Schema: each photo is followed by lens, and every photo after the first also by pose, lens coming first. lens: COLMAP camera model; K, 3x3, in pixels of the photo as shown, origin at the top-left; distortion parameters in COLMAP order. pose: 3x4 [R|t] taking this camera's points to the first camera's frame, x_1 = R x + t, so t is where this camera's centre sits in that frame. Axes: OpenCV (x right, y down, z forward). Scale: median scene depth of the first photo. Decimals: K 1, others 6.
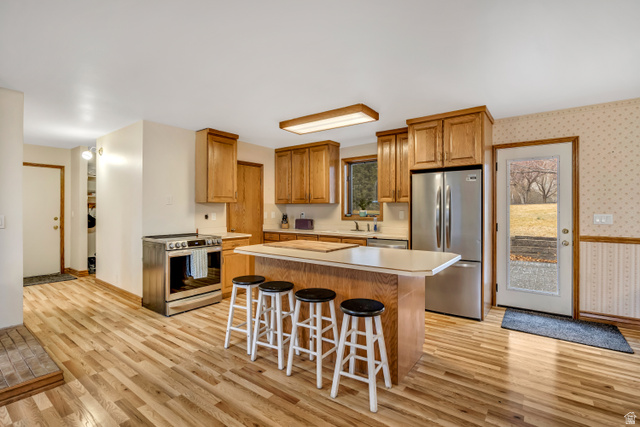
lens RADIAL K [[300.4, 0, 321.5], [0, 300.4, 212.0], [0, 0, 1]] dist [0.000691, -0.000288]
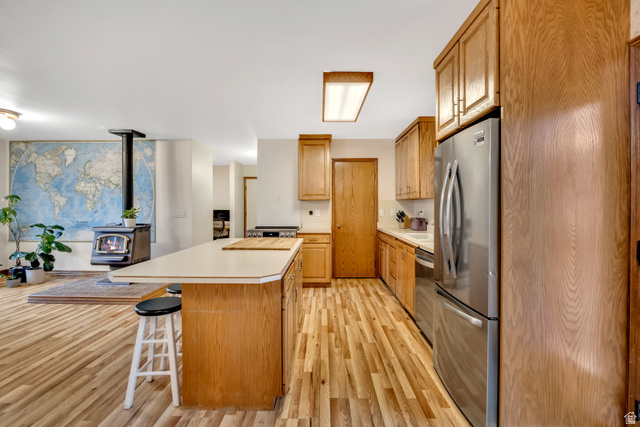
lens RADIAL K [[295.1, 0, 318.6], [0, 295.1, 210.2], [0, 0, 1]] dist [0.000073, -0.015065]
pose [[0.590362, 0.009562, -0.807082, 0.606007], [-0.006213, 0.999954, 0.007302, -0.002259], [0.807115, 0.000704, 0.590394, 0.427704]]
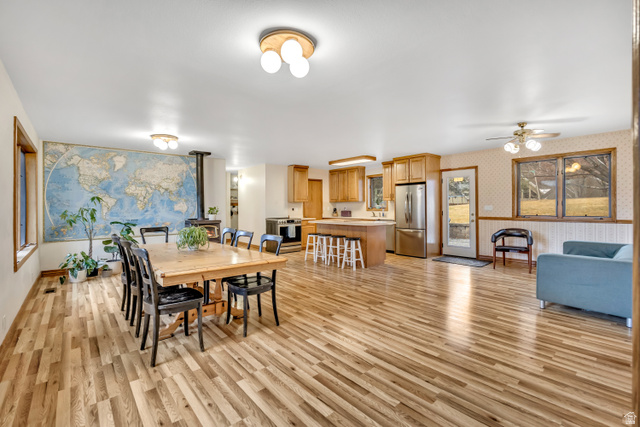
lens RADIAL K [[300.4, 0, 321.5], [0, 300.4, 212.0], [0, 0, 1]] dist [0.000691, -0.000288]
pose [[0.975854, -0.005813, -0.218345, 0.239916], [0.008182, 0.999917, 0.009947, 0.017336], [0.218269, -0.011493, 0.975821, -0.938184]]
